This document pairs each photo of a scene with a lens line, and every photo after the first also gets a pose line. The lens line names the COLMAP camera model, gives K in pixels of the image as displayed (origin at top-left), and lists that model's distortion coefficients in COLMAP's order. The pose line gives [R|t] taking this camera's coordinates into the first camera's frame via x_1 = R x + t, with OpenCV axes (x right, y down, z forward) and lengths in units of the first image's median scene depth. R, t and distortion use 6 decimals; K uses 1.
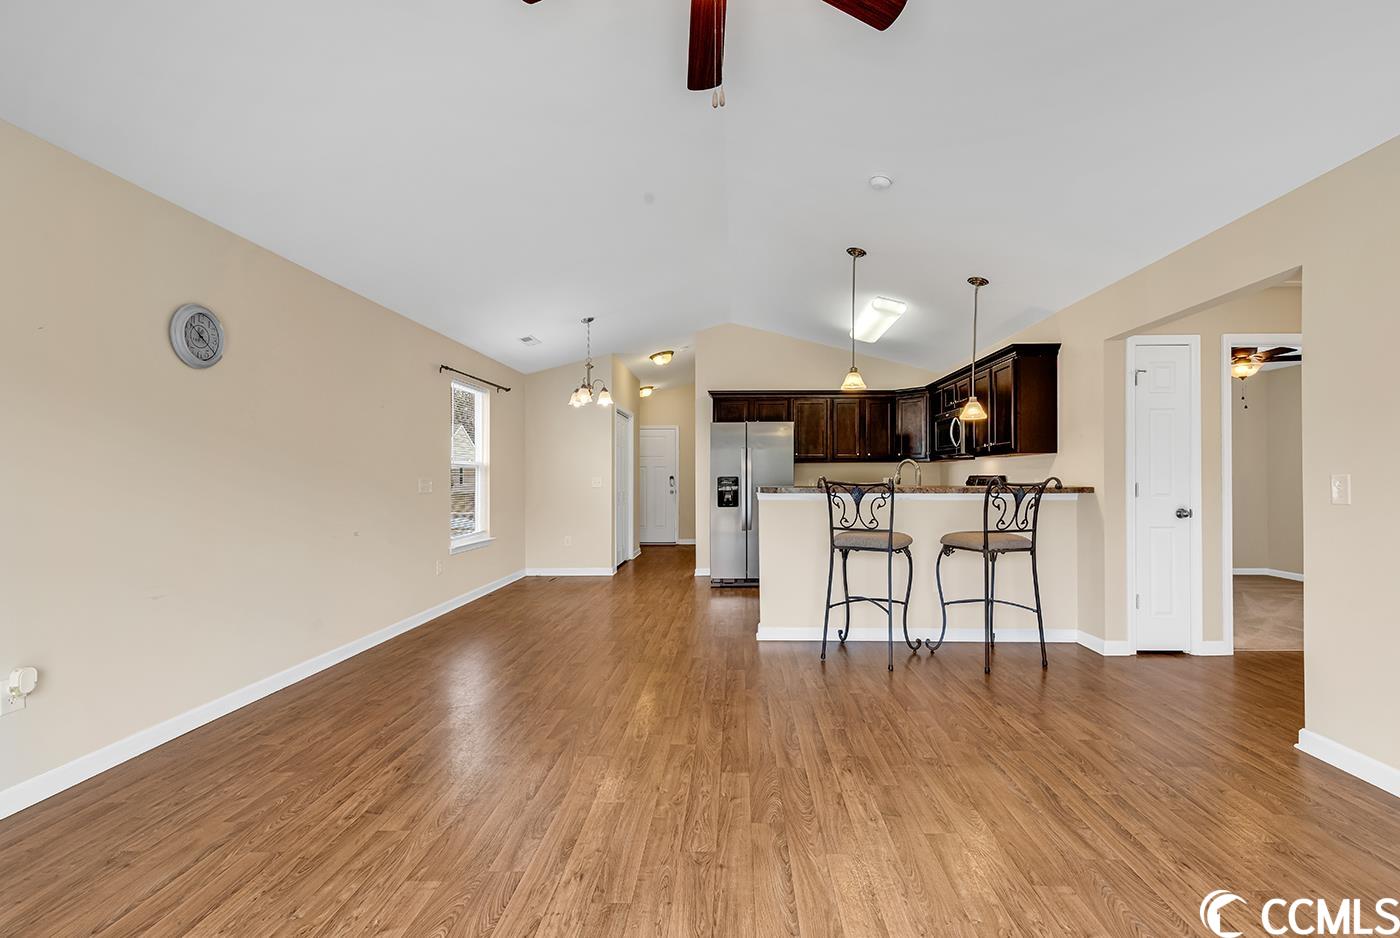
lens RADIAL K [[638.5, 0, 717.7], [0, 638.5, 486.8], [0, 0, 1]] dist [0.004167, -0.000207]
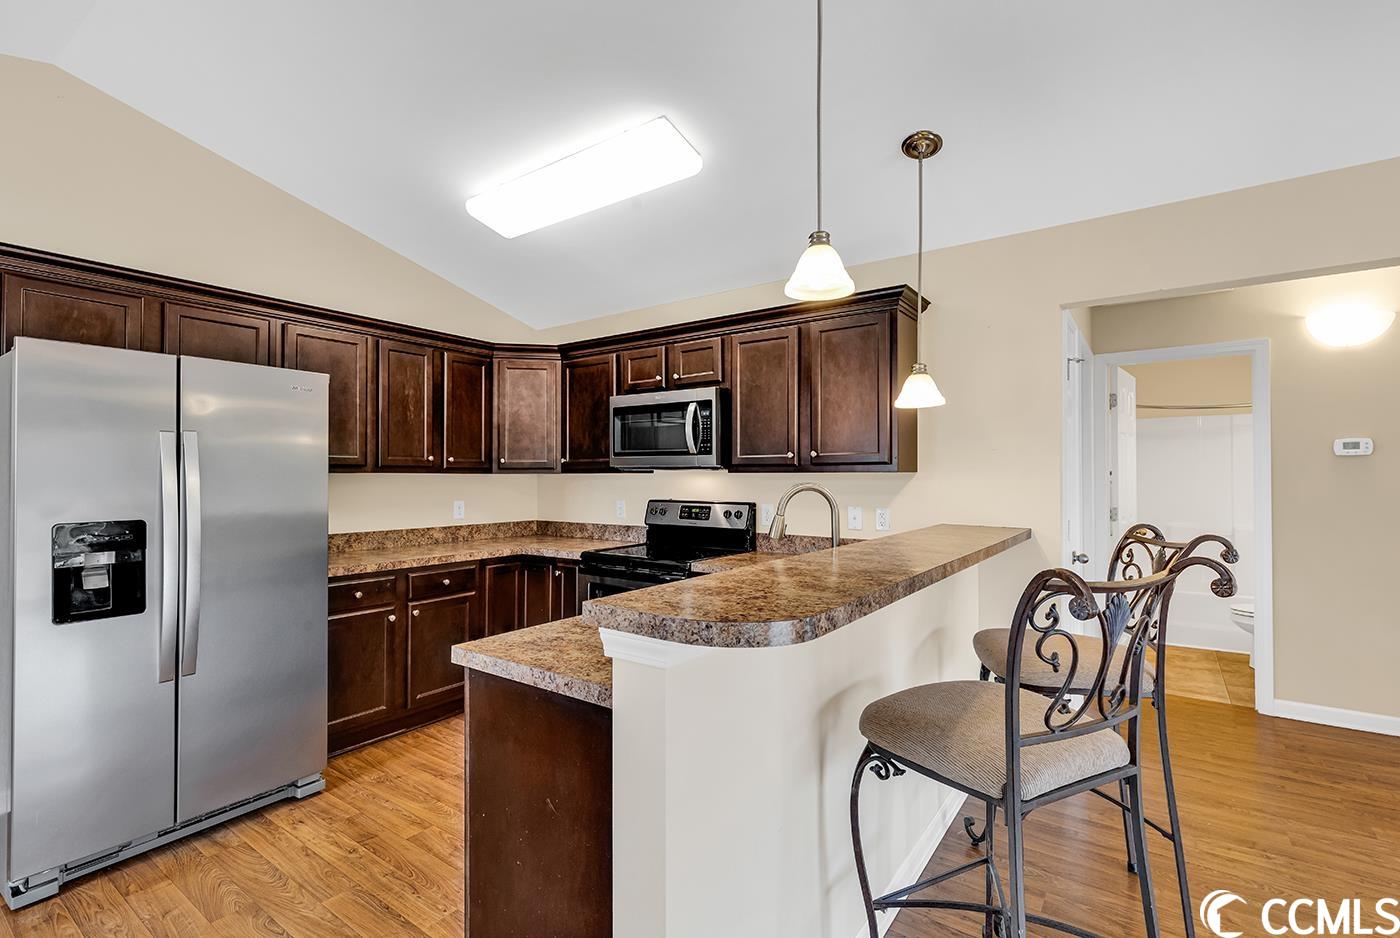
lens RADIAL K [[638.5, 0, 721.8], [0, 638.5, 467.1], [0, 0, 1]] dist [0.004167, -0.000207]
pose [[0.538707, 0.015787, 0.842345, -0.095204], [0.008330, 0.999676, -0.024063, -0.035899], [-0.842452, 0.019980, 0.538401, 0.659161]]
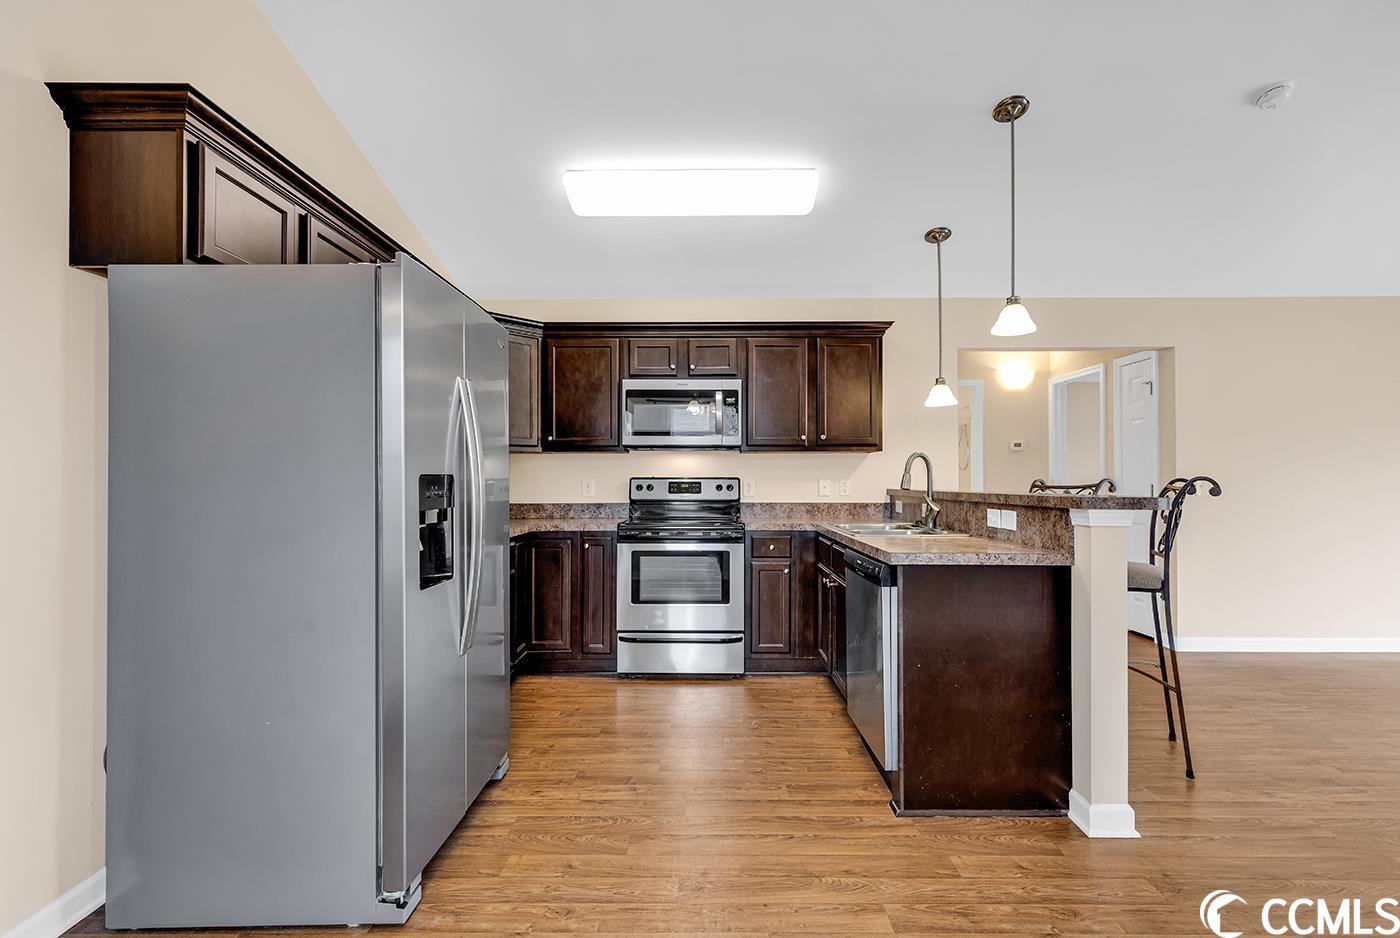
lens RADIAL K [[638.5, 0, 715.2], [0, 638.5, 460.3], [0, 0, 1]] dist [0.004167, -0.000207]
pose [[-0.034074, 0.035154, 0.998801, -0.301398], [0.014468, 0.999294, -0.034678, -0.011310], [-0.999315, 0.013269, -0.034558, 1.014780]]
